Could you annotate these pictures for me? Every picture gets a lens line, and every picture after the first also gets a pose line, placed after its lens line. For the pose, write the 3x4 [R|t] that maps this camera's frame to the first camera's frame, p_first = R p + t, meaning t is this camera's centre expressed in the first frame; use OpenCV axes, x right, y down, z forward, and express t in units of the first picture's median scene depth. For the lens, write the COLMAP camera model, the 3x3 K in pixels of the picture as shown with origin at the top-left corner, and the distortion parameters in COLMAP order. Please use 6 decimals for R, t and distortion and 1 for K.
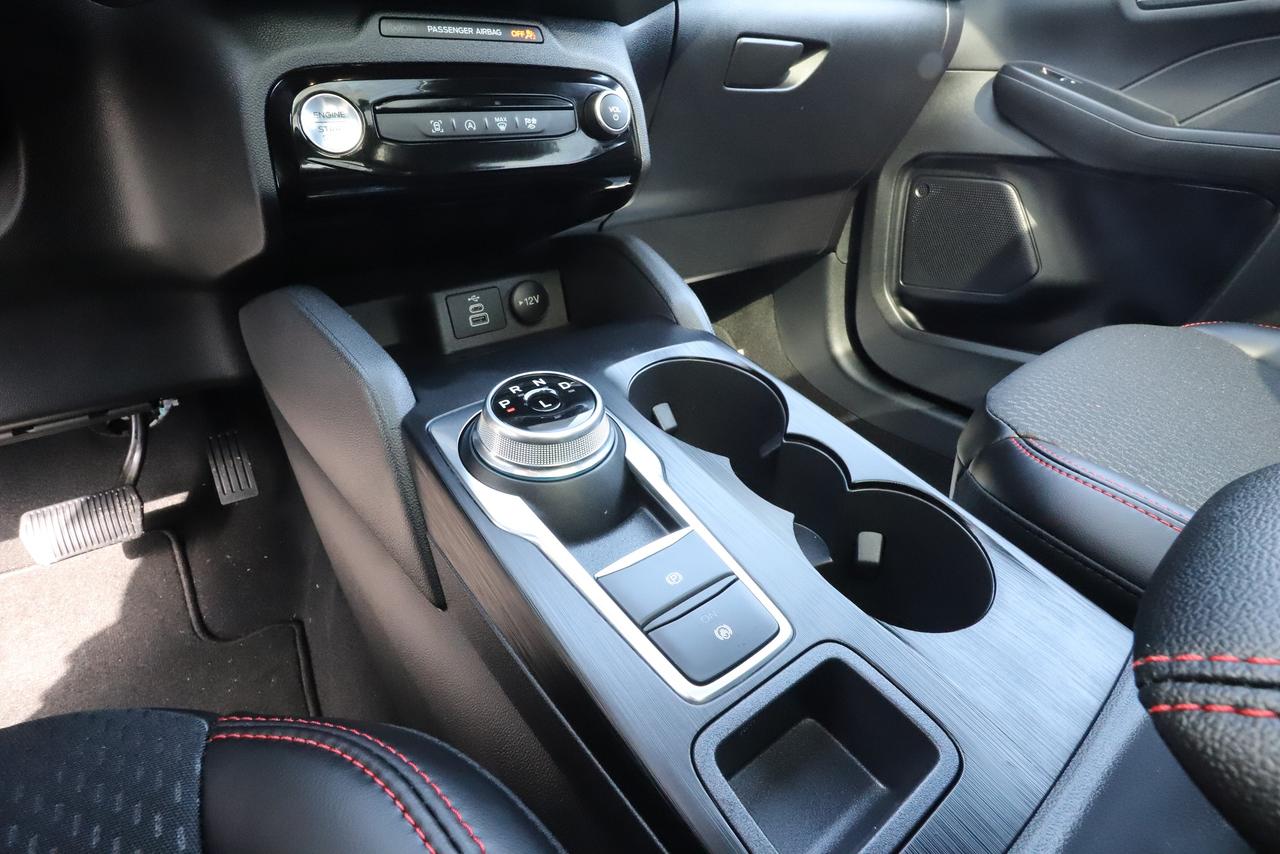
lens RADIAL K [[626.4, 0, 644.6], [0, 626.4, 404.0], [0, 0, 1]] dist [-0.095934, 0.040804]
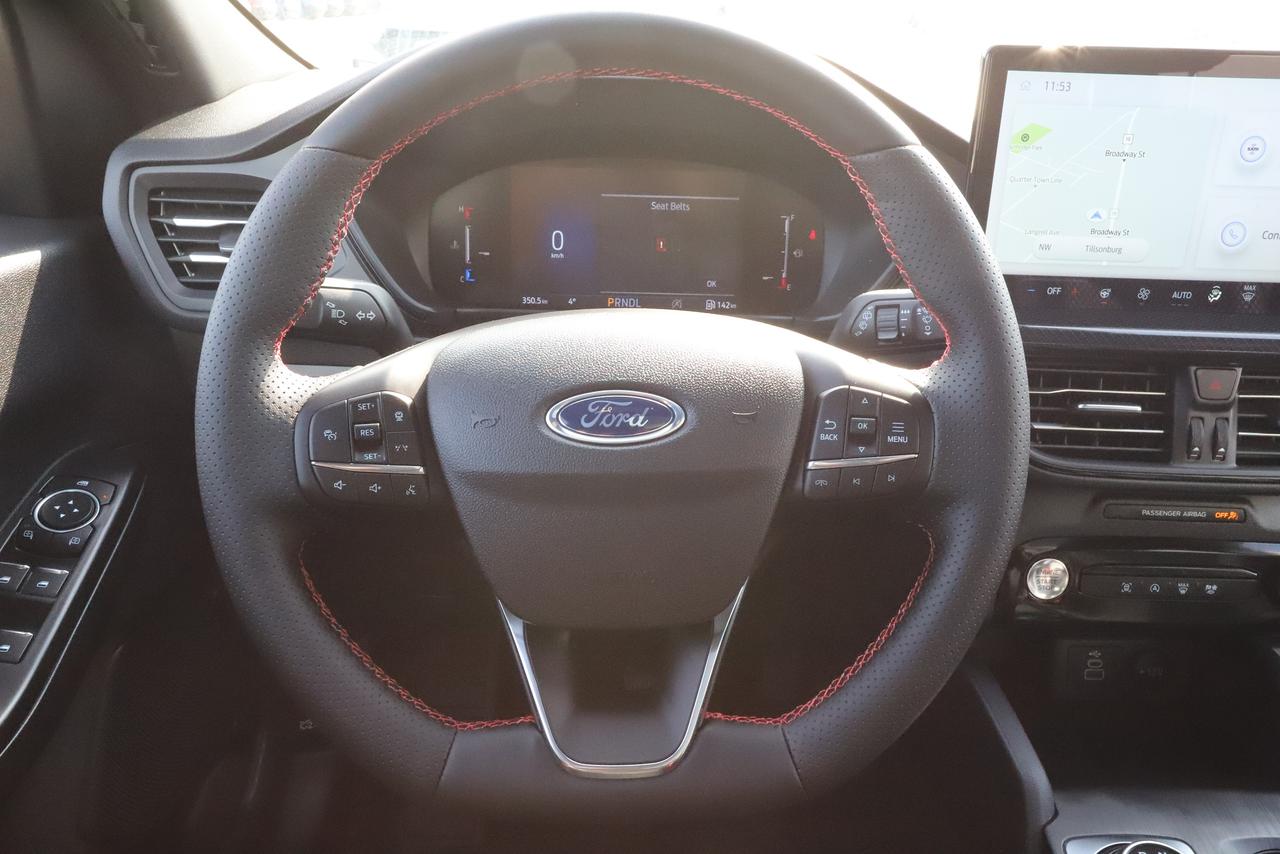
lens RADIAL K [[998.5, 0, 635.7], [0, 998.5, 415.9], [0, 0, 1]] dist [-0.011551, 0.000270]
pose [[0.793834, 0.254322, -0.552402, -0.069037], [-0.294936, 0.955383, 0.016011, -0.348228], [0.531827, 0.150214, 0.833424, -0.835114]]
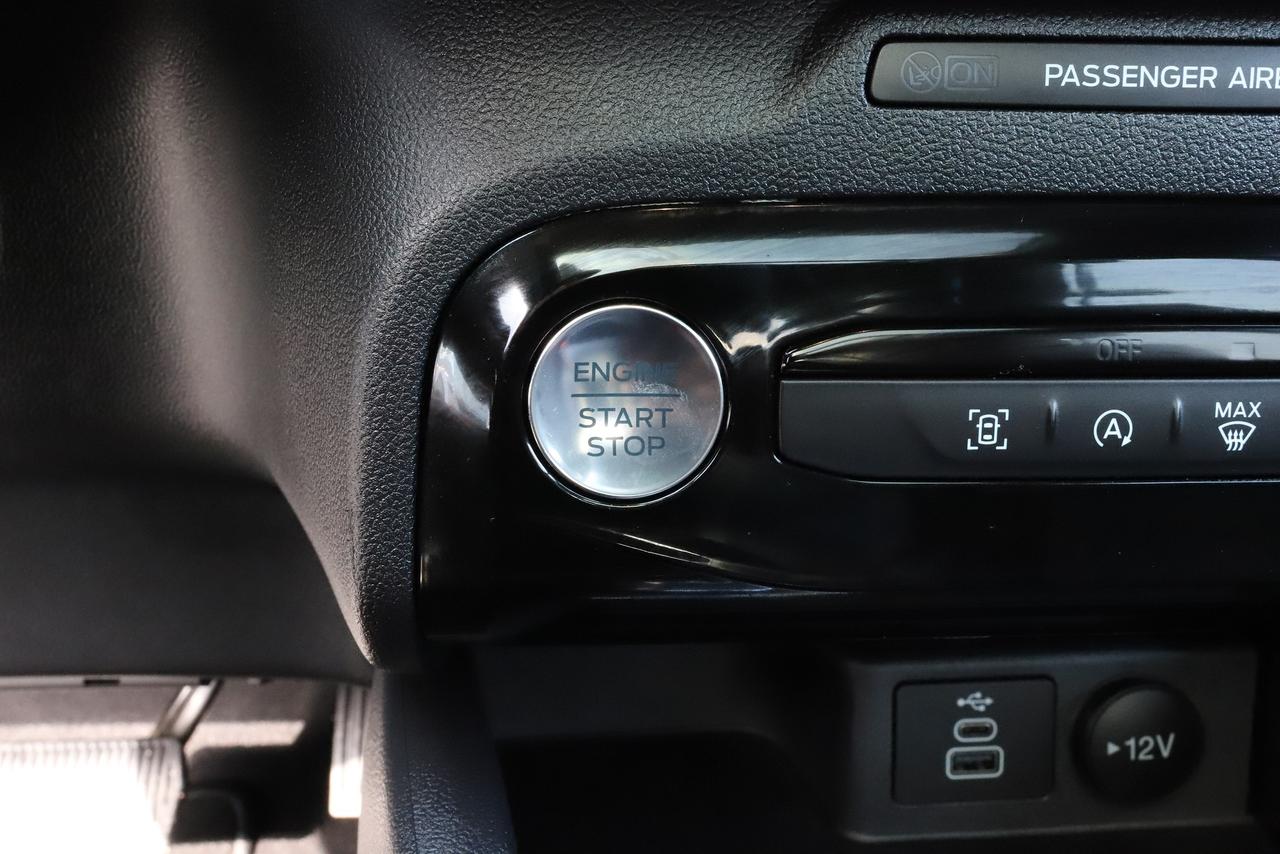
lens RADIAL K [[1267.0, 0, 640.0], [0, 1267.0, 427.0], [0, 0, 1]] dist [0.006452, 0.015150]
pose [[0.845762, 0.237762, -0.477657, -0.133521], [-0.258663, 0.965701, 0.022693, -0.283864], [0.466669, 0.104359, 0.878253, 0.285090]]
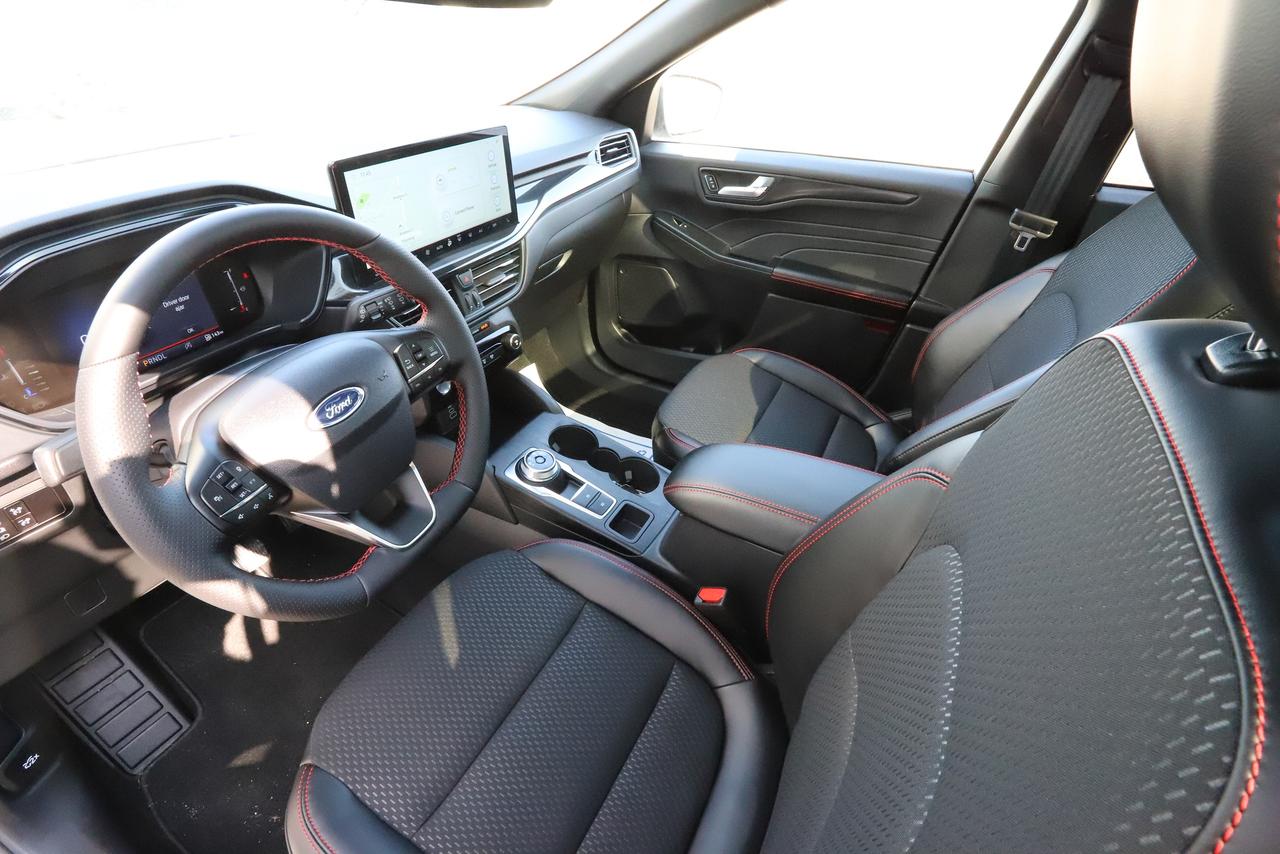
lens RADIAL K [[626.4, 0, 644.6], [0, 626.4, 404.0], [0, 0, 1]] dist [-0.095934, 0.040804]
pose [[0.902345, -0.208023, 0.377492, -0.483237], [0.159533, 0.974814, 0.155843, -0.418652], [-0.400403, -0.080401, 0.912805, -1.340534]]
